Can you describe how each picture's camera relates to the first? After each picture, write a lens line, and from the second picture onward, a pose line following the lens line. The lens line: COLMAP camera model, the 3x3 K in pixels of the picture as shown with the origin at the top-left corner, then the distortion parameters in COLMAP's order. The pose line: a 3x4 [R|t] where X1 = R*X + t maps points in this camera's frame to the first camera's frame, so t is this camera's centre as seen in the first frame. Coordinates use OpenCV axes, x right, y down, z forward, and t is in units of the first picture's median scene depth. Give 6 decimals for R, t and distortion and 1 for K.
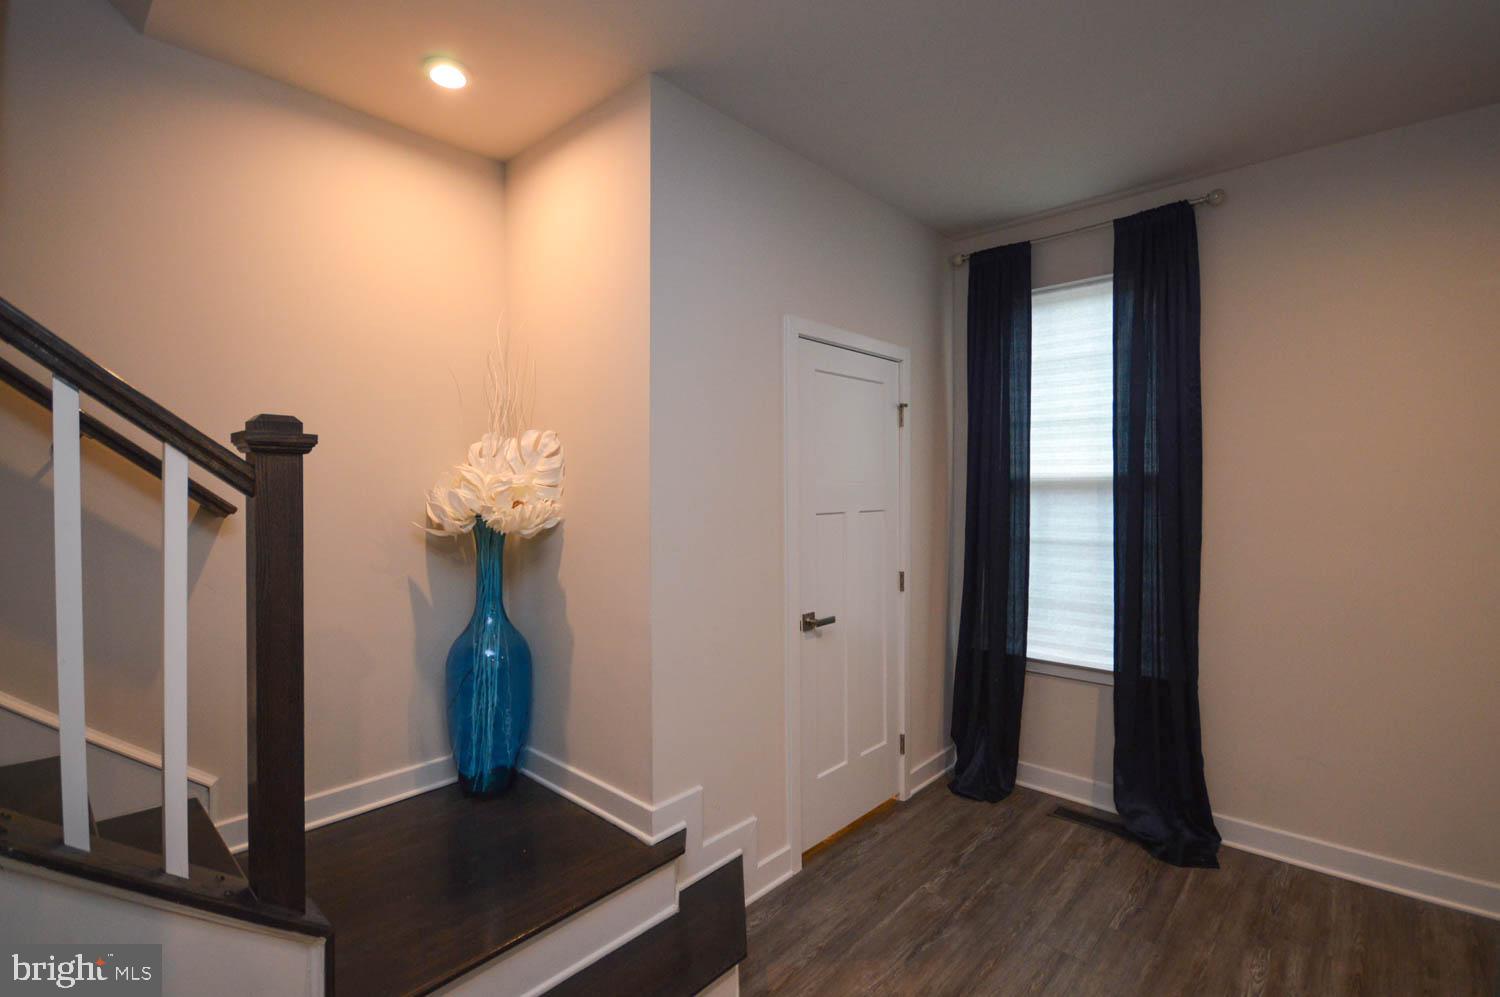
lens RADIAL K [[699.4, 0, 743.6], [0, 699.4, 500.0], [0, 0, 1]] dist [-0.002638, -0.001663]
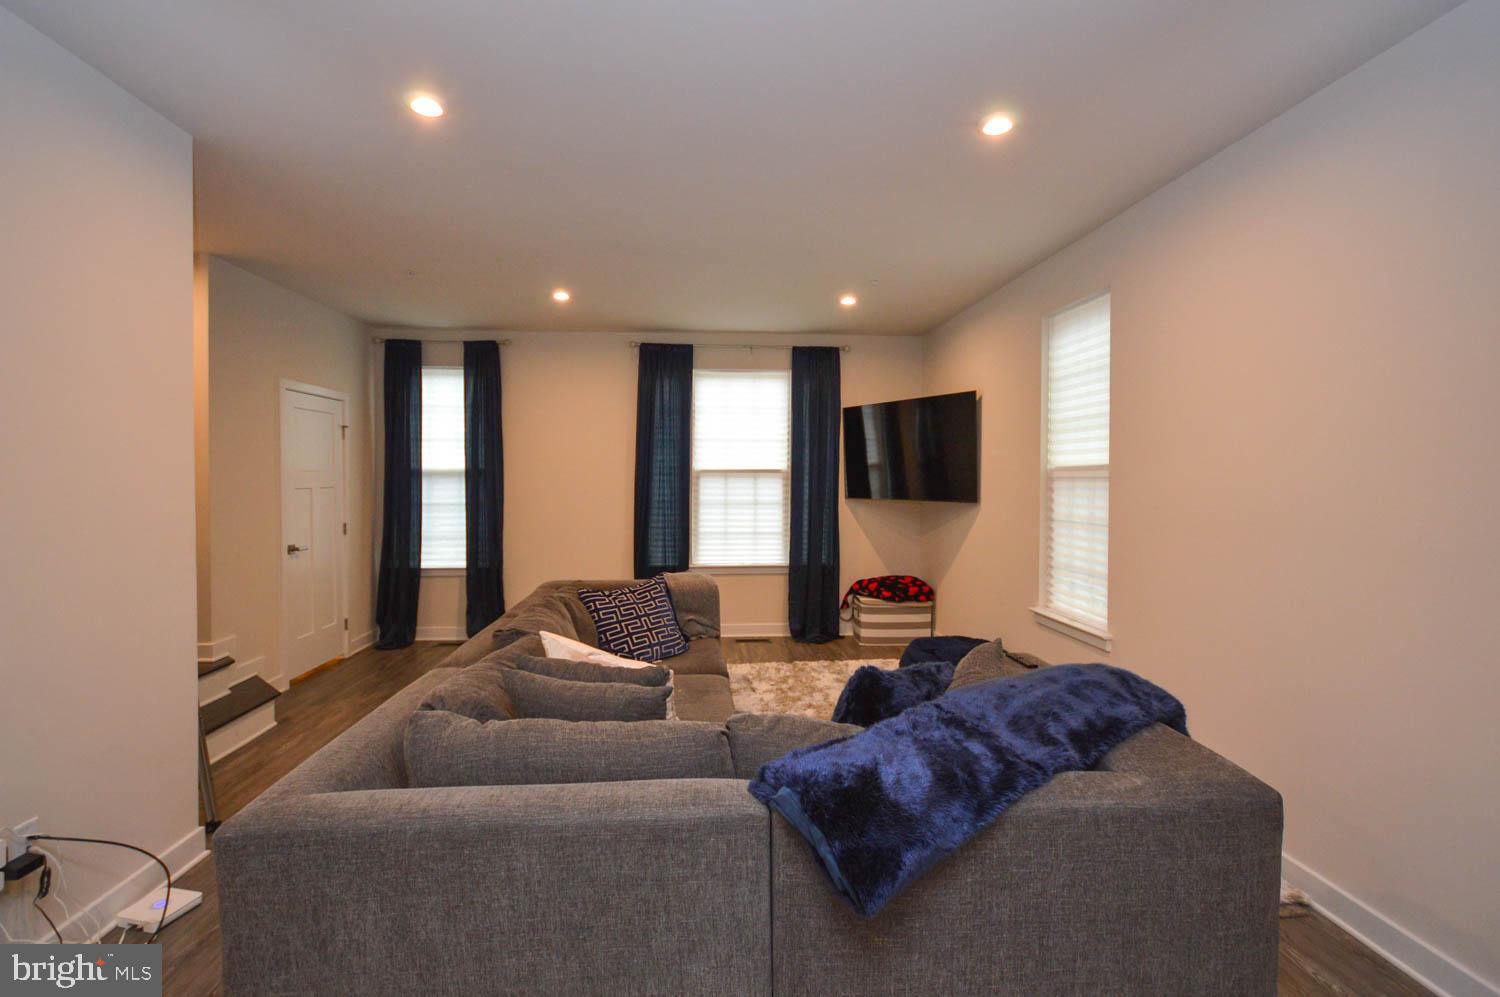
lens RADIAL K [[699.4, 0, 753.6], [0, 699.4, 489.8], [0, 0, 1]] dist [-0.002638, -0.001663]
pose [[0.689170, -0.009095, 0.724542, -0.327716], [0.007313, 0.999958, 0.005597, 0.018302], [-0.724562, 0.001441, 0.689208, -0.917793]]
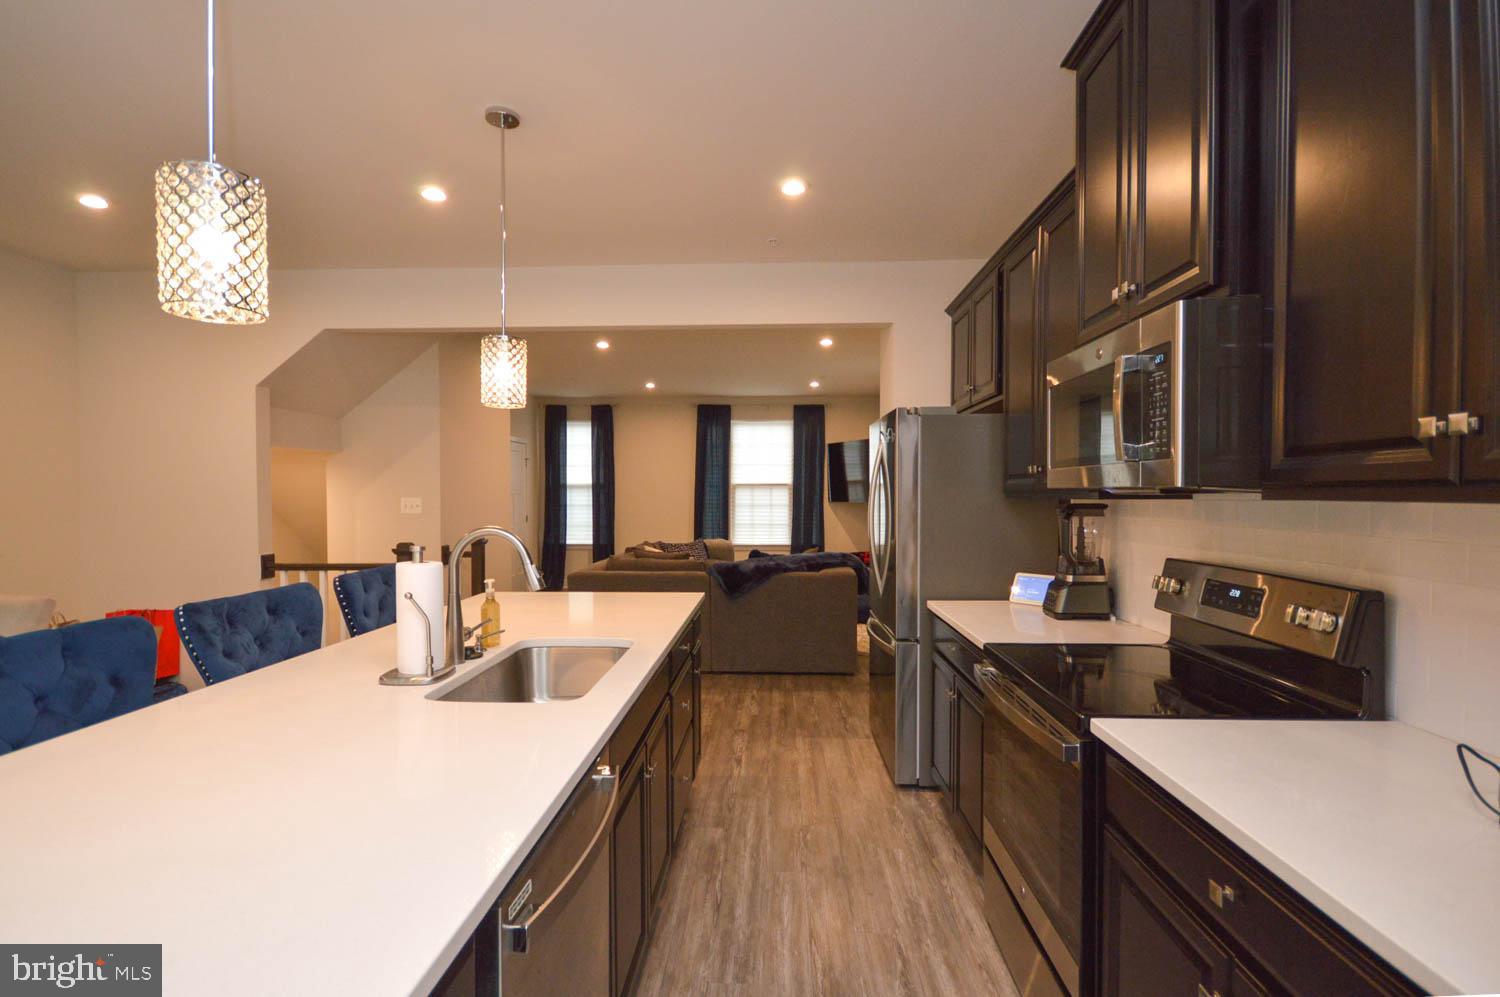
lens RADIAL K [[699.4, 0, 743.3], [0, 699.4, 507.6], [0, 0, 1]] dist [-0.002638, -0.001663]
pose [[0.776081, -0.010593, 0.630545, -0.925137], [0.005978, 0.999938, 0.009440, 0.048171], [-0.630605, -0.003557, 0.776096, -1.865677]]
